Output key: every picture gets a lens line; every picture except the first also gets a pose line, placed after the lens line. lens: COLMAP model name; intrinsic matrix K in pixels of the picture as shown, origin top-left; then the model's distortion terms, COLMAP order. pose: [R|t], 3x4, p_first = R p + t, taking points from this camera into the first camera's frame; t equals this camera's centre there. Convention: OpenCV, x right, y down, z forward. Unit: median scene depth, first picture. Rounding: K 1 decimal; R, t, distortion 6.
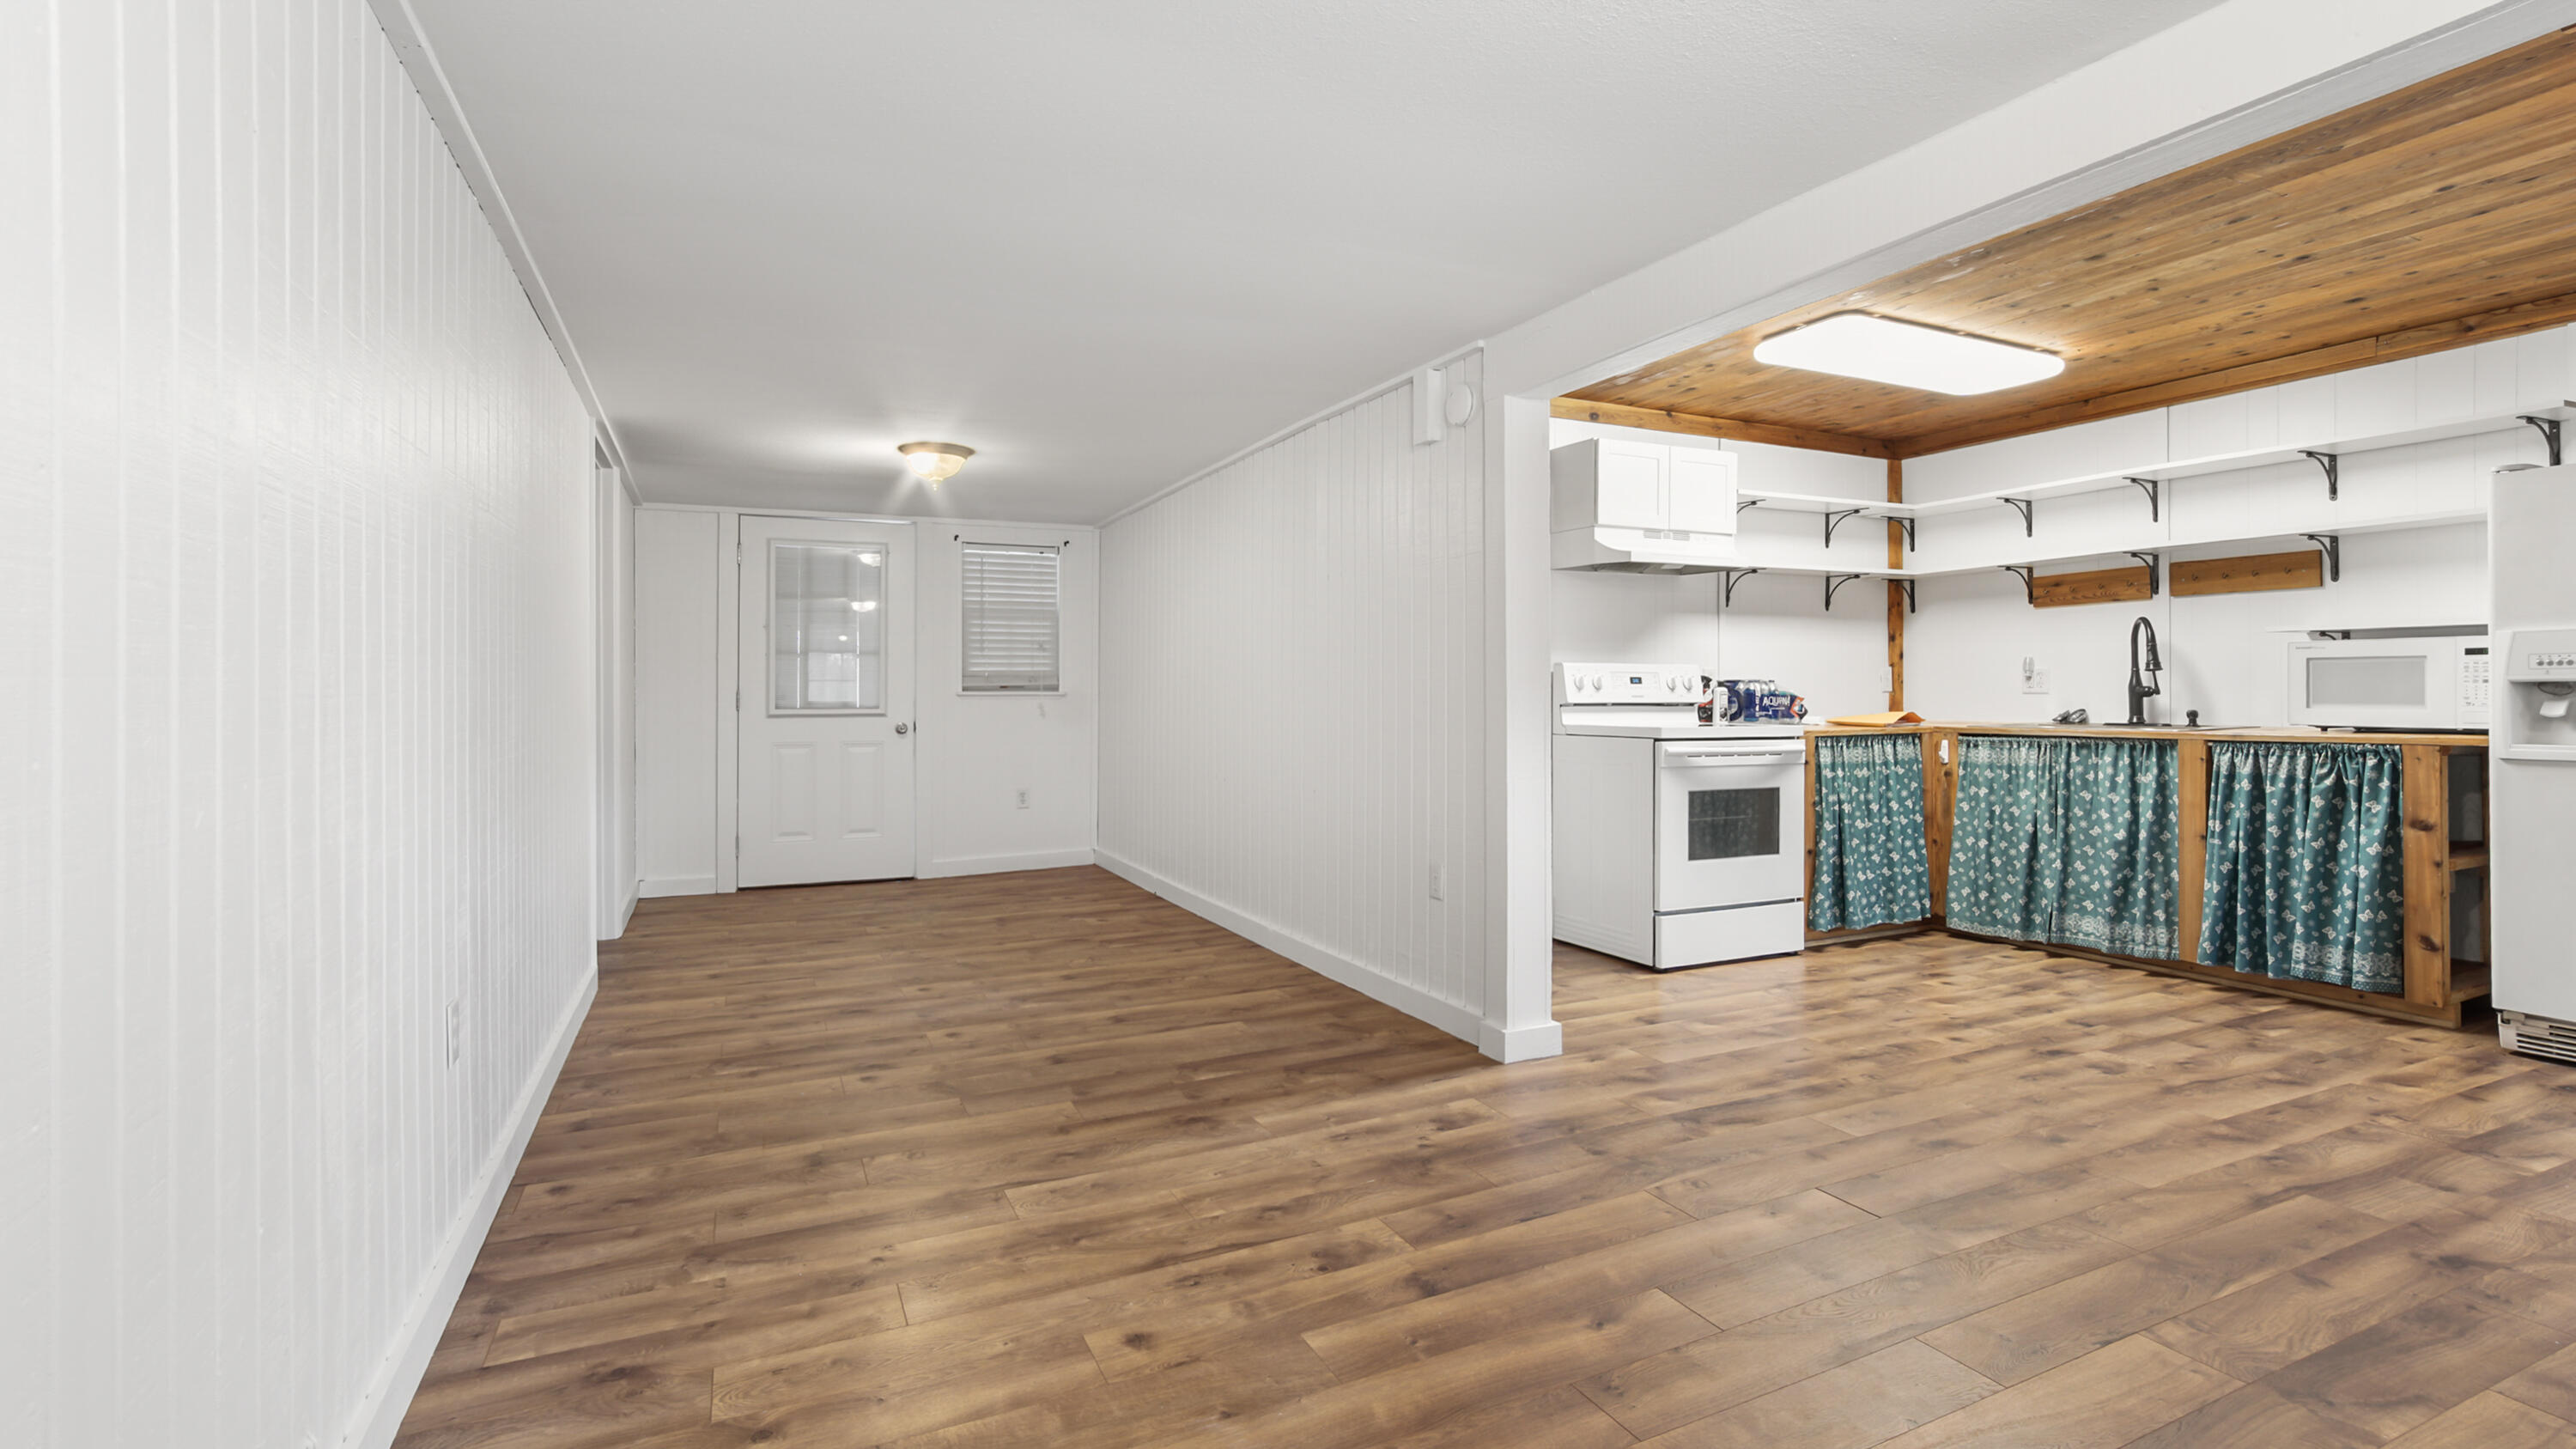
lens RADIAL K [[1169.4, 0, 1277.9], [0, 1169.4, 707.0], [0, 0, 1]] dist [-0.019111, 0.009554]
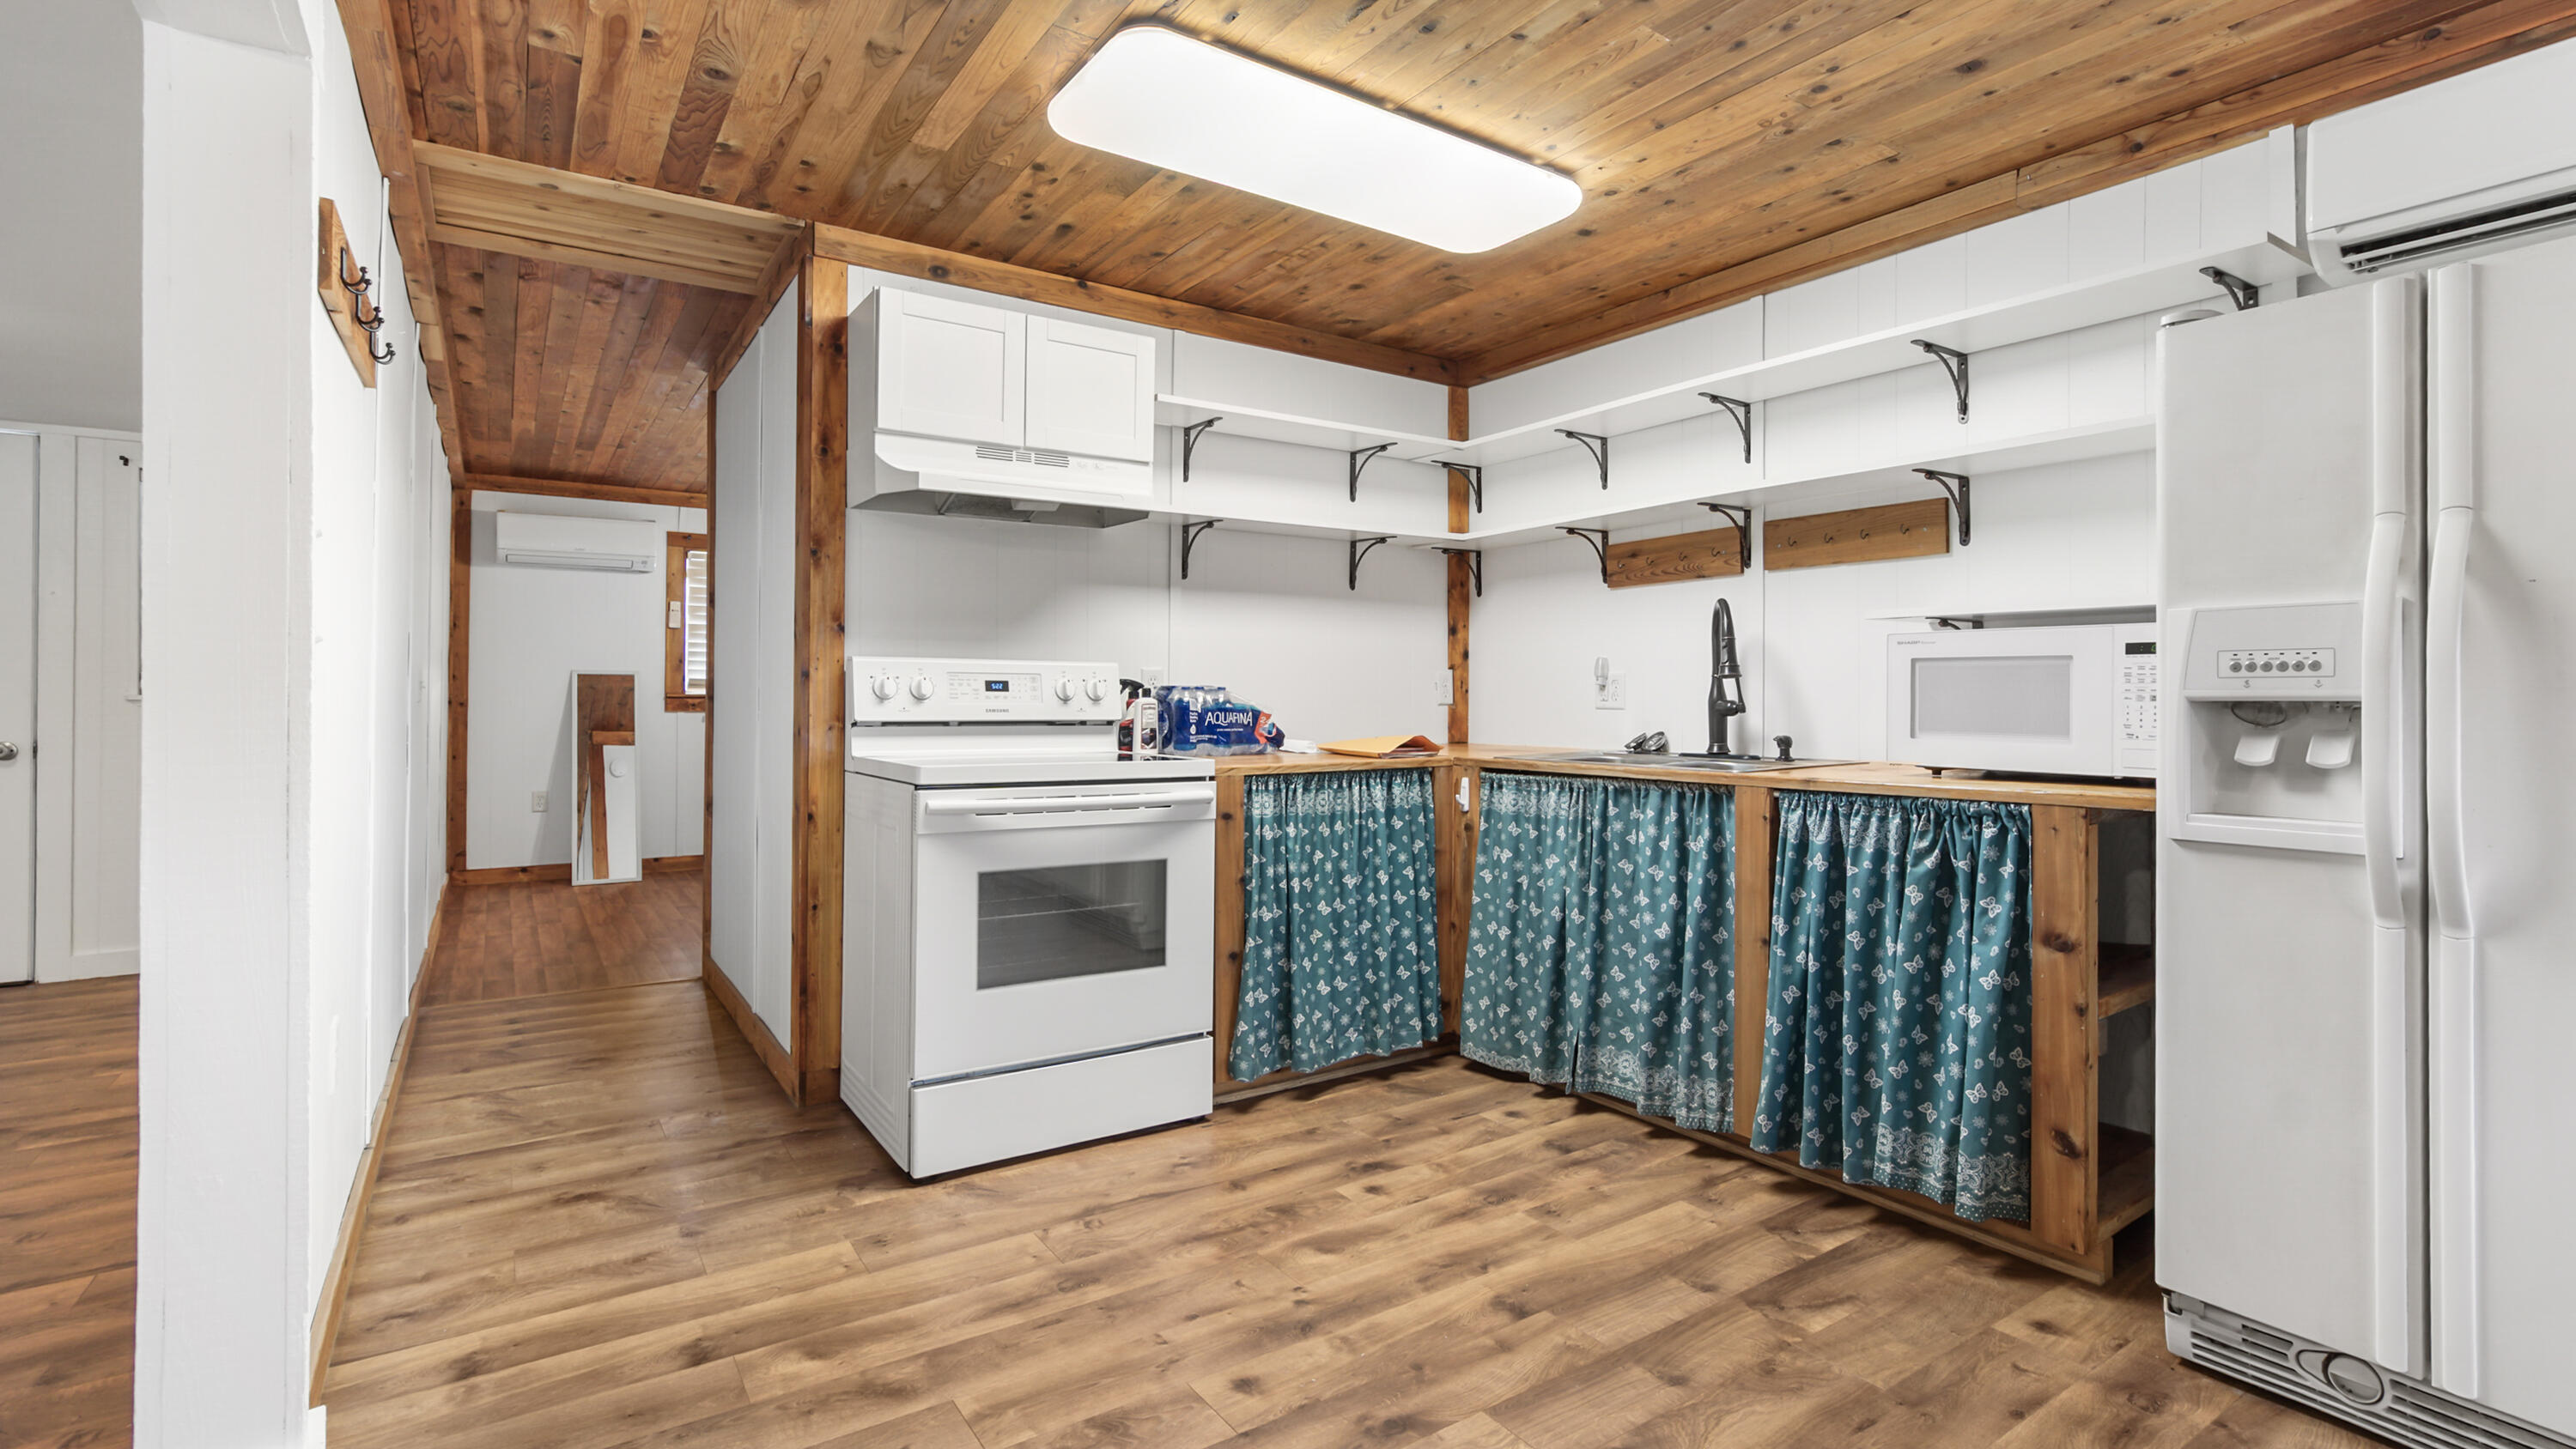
lens RADIAL K [[1169.1, 0, 1282.1], [0, 1169.1, 714.6], [0, 0, 1]] dist [-0.019111, 0.009554]
pose [[0.988661, 0.003985, 0.150113, 0.396630], [-0.004665, 0.999980, 0.004175, -0.011285], [-0.150094, -0.004828, 0.988660, 0.371343]]
